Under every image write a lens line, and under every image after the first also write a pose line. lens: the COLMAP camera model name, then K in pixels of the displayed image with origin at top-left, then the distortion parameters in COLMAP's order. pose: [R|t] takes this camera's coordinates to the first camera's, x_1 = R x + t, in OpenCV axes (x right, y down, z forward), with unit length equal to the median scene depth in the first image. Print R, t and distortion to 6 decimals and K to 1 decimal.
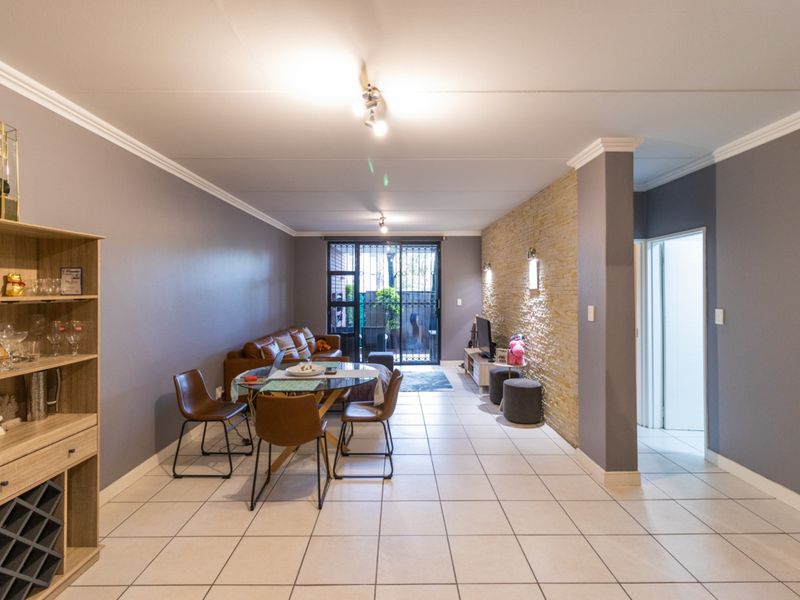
lens RADIAL K [[413.4, 0, 396.2], [0, 413.4, 295.9], [0, 0, 1]] dist [-0.004081, -0.003876]
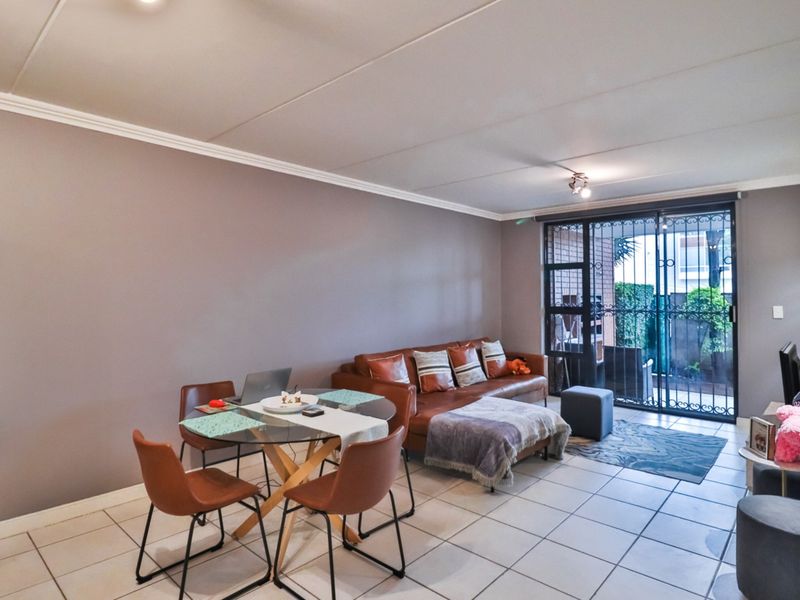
lens RADIAL K [[460.5, 0, 403.0], [0, 460.5, 293.1], [0, 0, 1]] dist [0.007336, -0.012393]
pose [[0.748048, -0.003094, -0.663637, 0.186077], [-0.008046, 0.999873, -0.013732, 0.002991], [0.663596, 0.015612, 0.747928, 0.242102]]
